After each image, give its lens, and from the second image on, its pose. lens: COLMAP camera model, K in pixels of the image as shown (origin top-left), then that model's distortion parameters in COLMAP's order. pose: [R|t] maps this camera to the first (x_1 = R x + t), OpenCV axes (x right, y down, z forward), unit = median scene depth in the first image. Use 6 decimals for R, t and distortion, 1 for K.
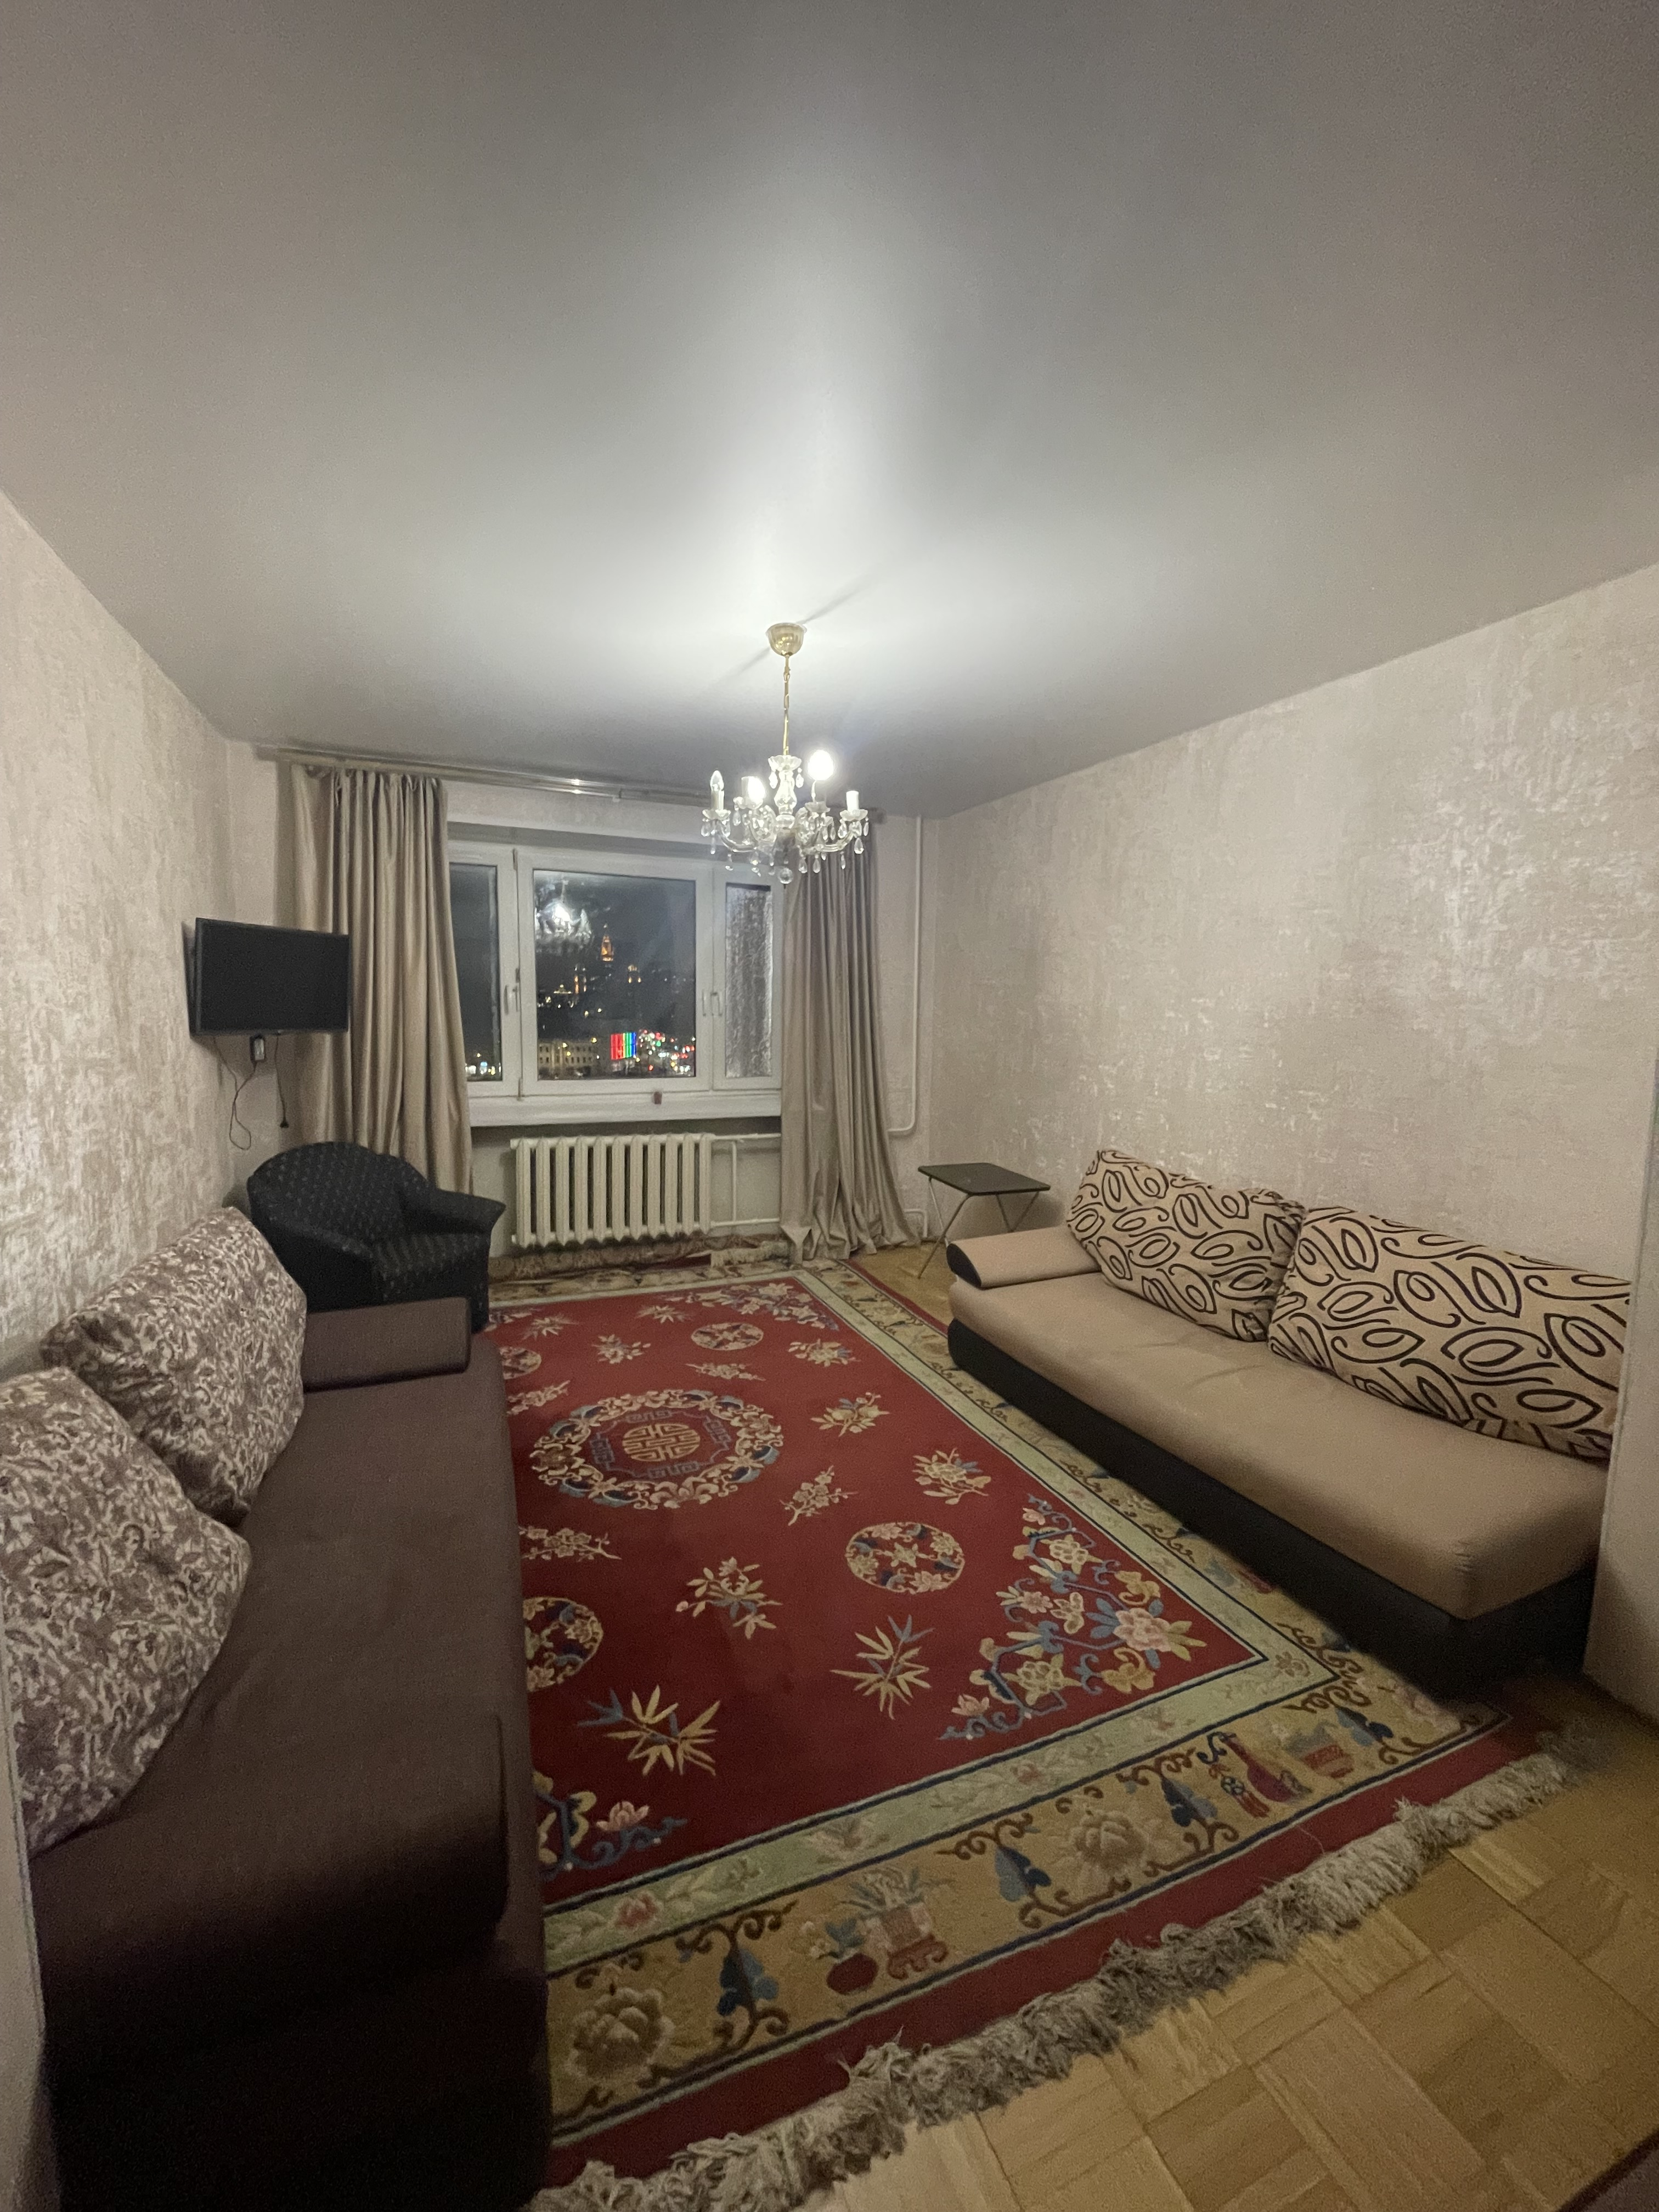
lens RADIAL K [[888.3, 0, 832.1], [0, 888.3, 1103.2], [0, 0, 1]] dist [-0.005269, 0.002371]
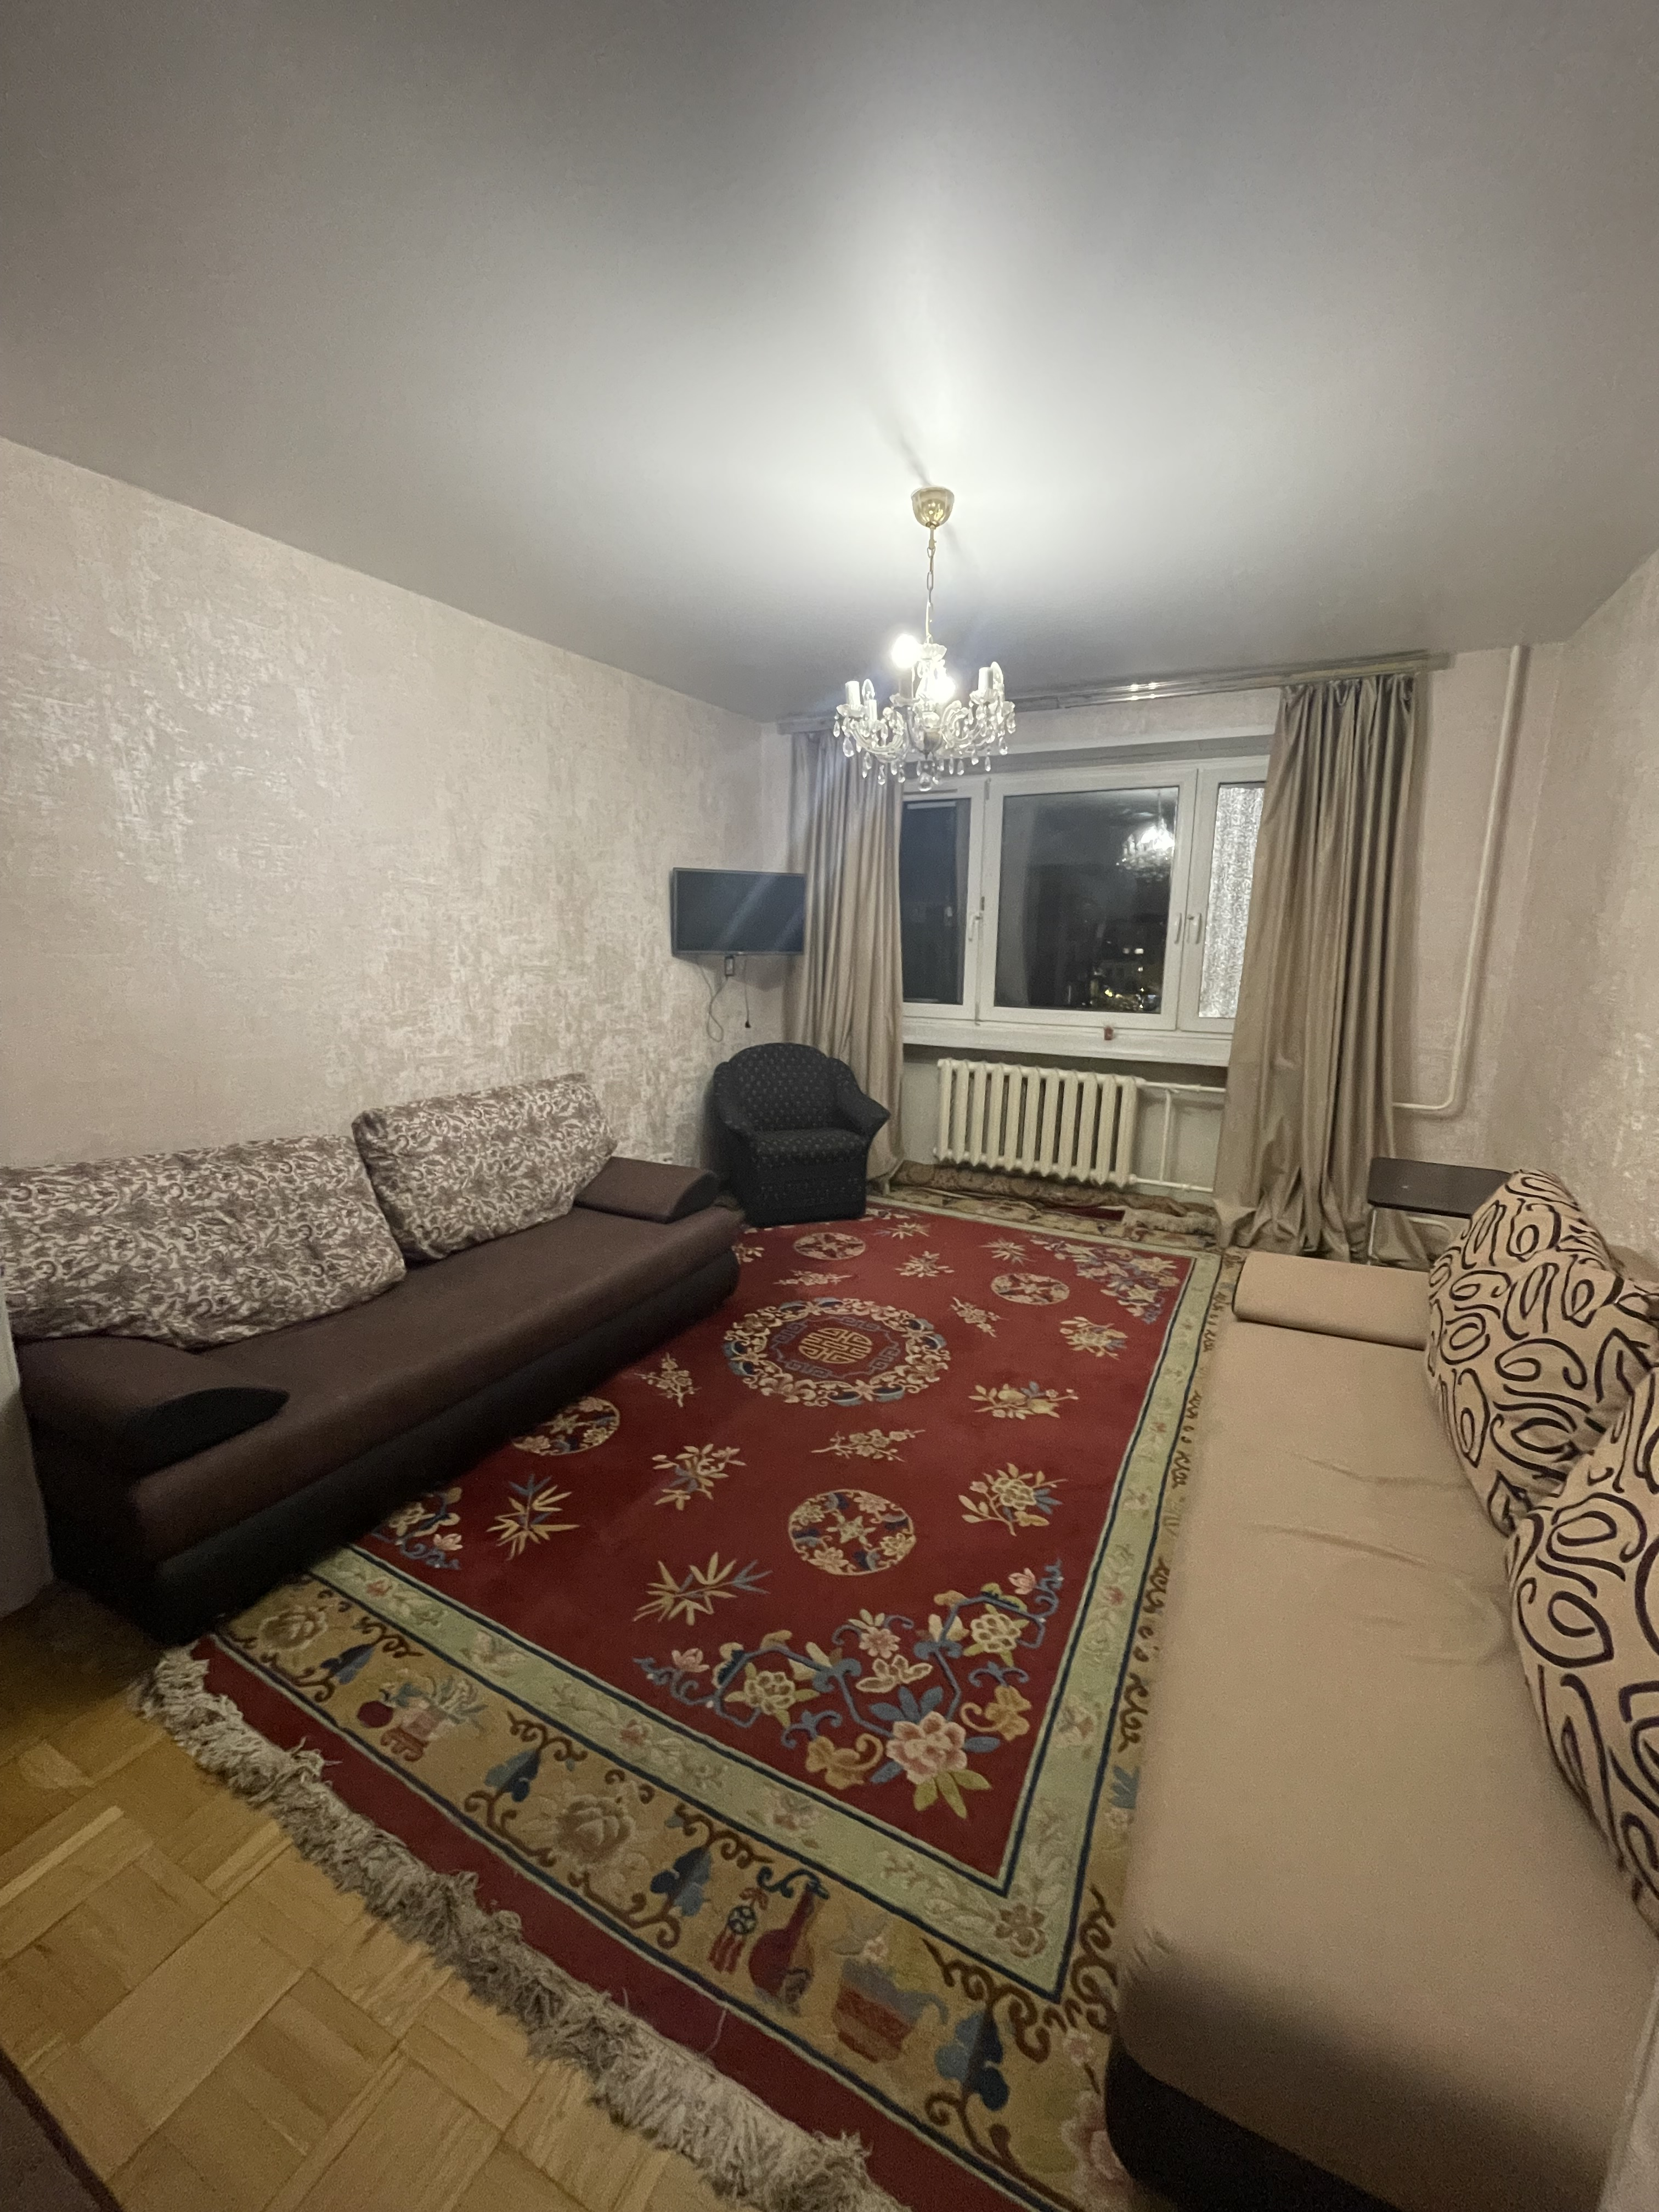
lens RADIAL K [[888.3, 0, 832.2], [0, 888.3, 1105.4], [0, 0, 1]] dist [-0.005269, 0.002371]
pose [[0.637113, 0.142020, -0.757573, 0.709376], [-0.083423, 0.989810, 0.115398, -0.031098], [0.766242, -0.010322, 0.642469, 0.400140]]
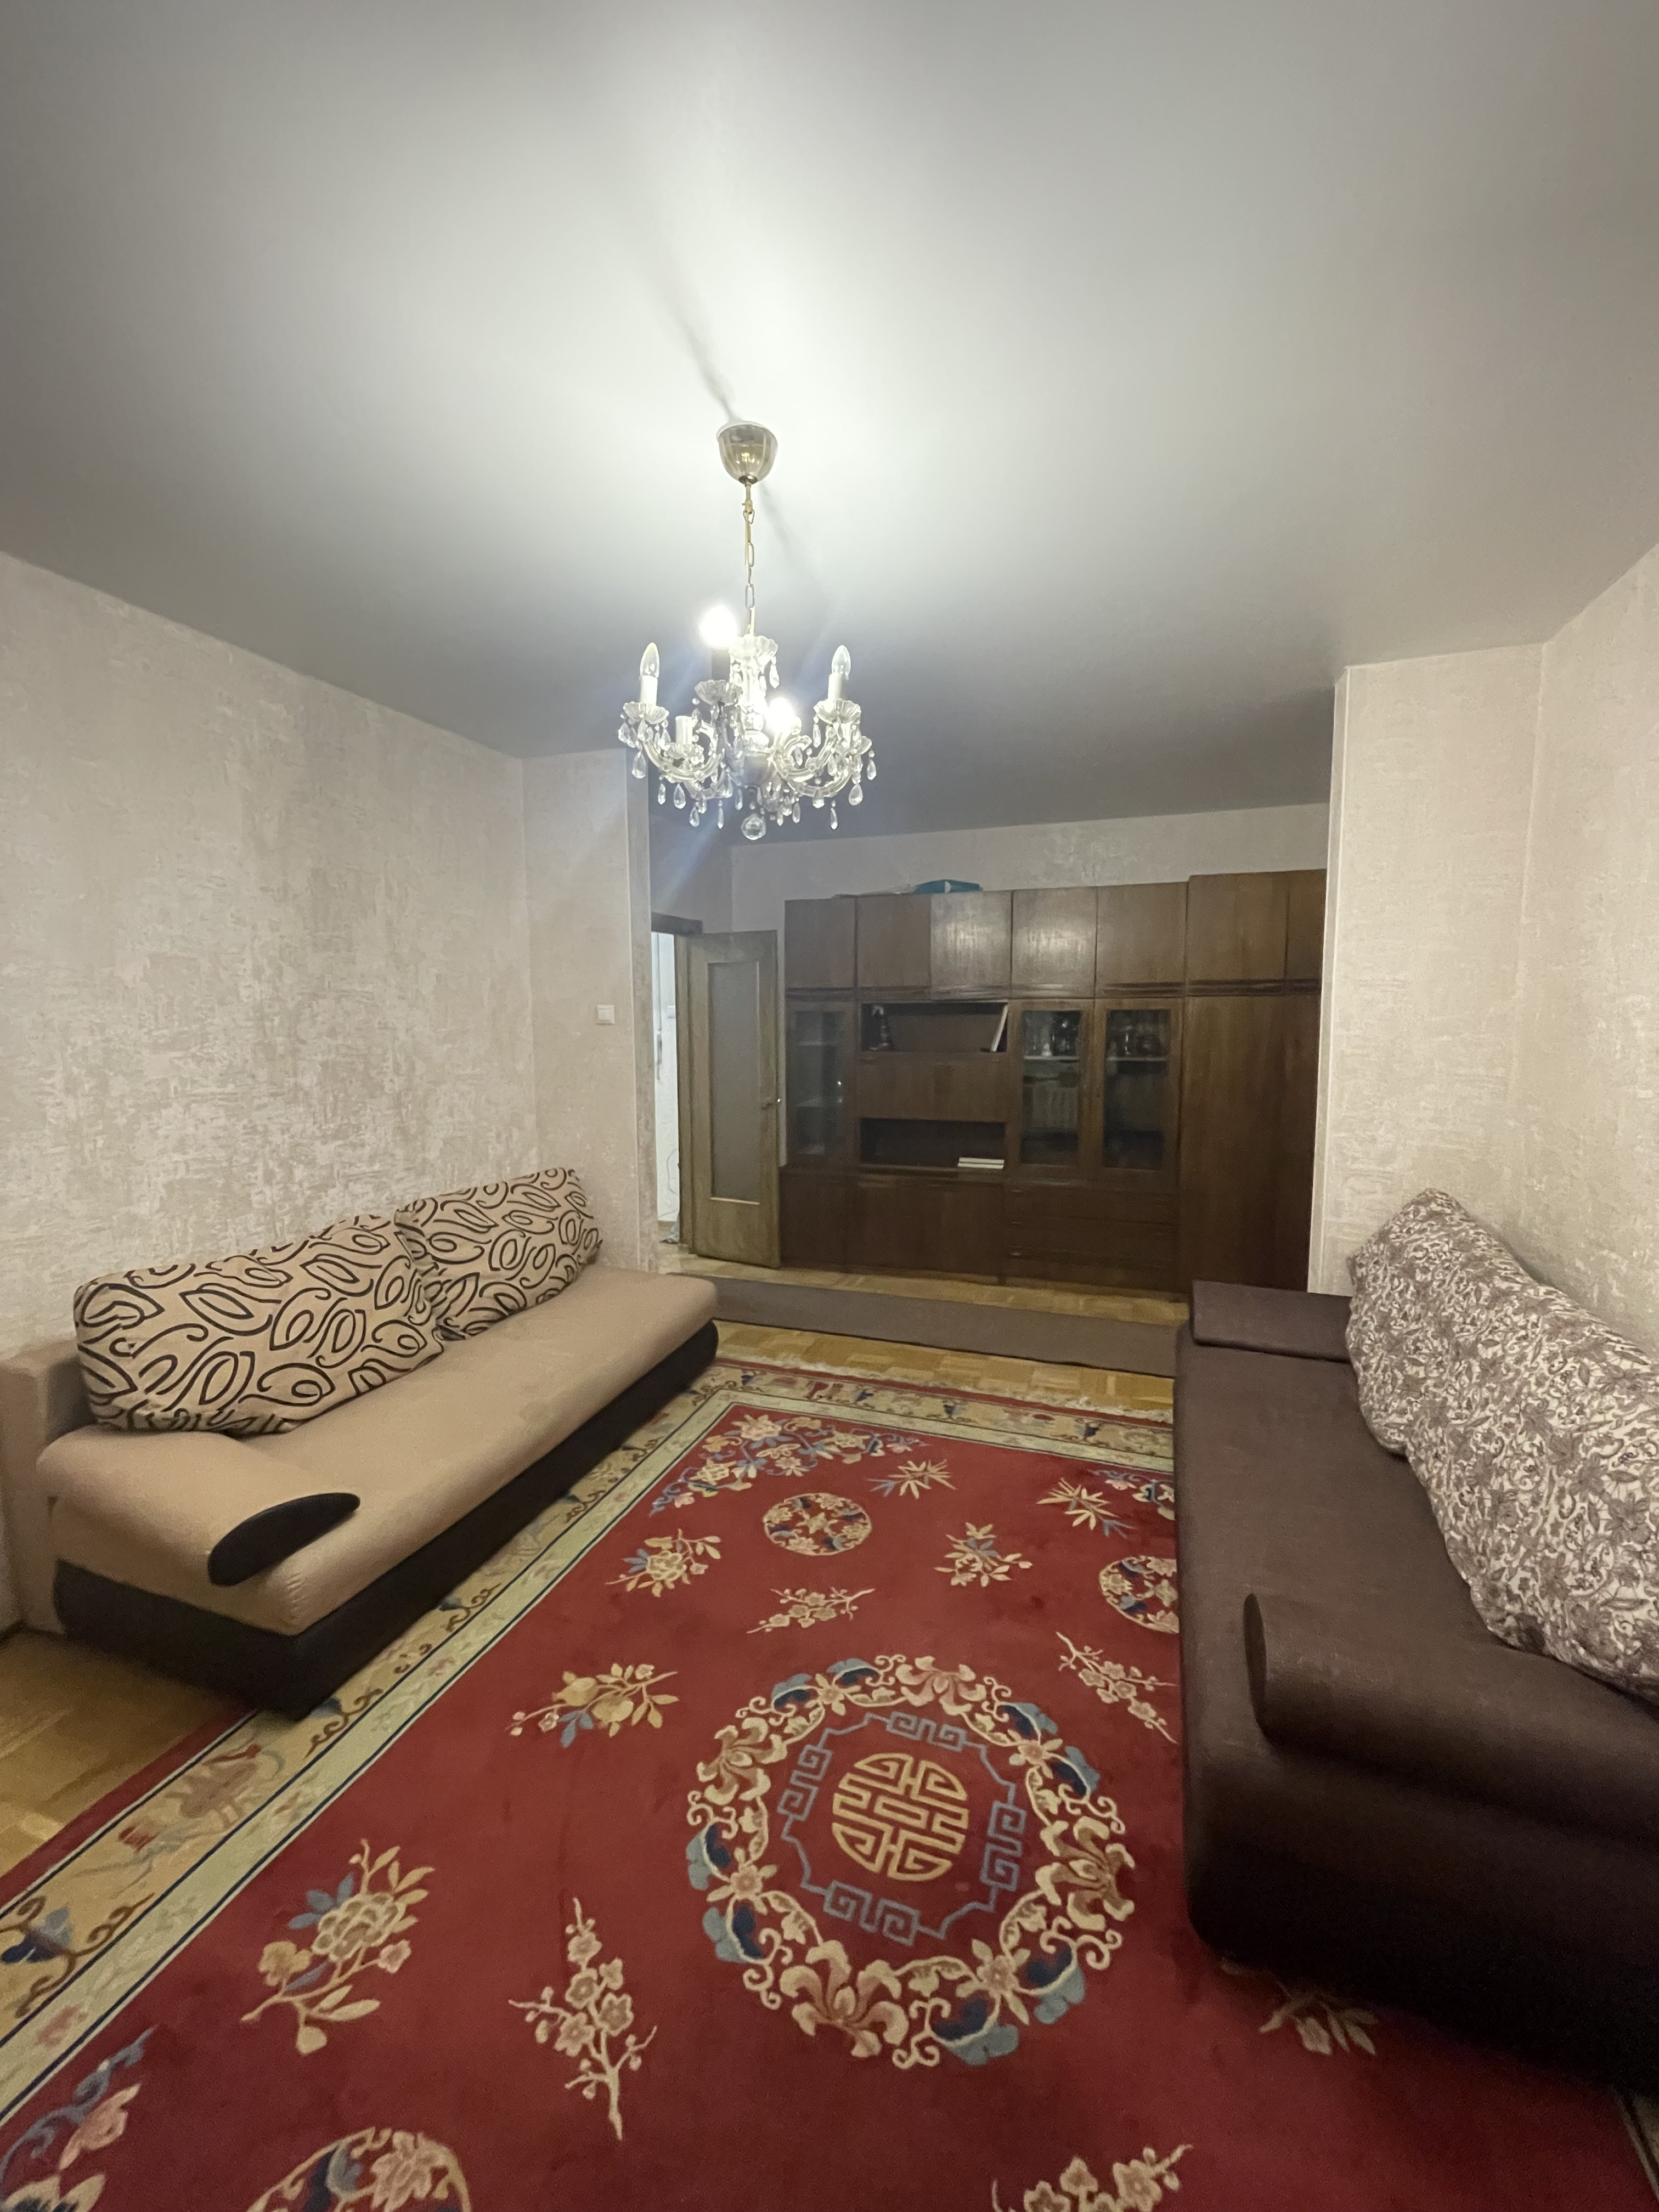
lens RADIAL K [[888.3, 0, 832.0], [0, 888.3, 1103.2], [0, 0, 1]] dist [-0.005269, 0.002371]
pose [[-0.740489, -0.078099, 0.667515, -0.624800], [0.071899, 0.978319, 0.194222, -0.208804], [-0.668212, 0.191813, -0.718819, 1.684583]]
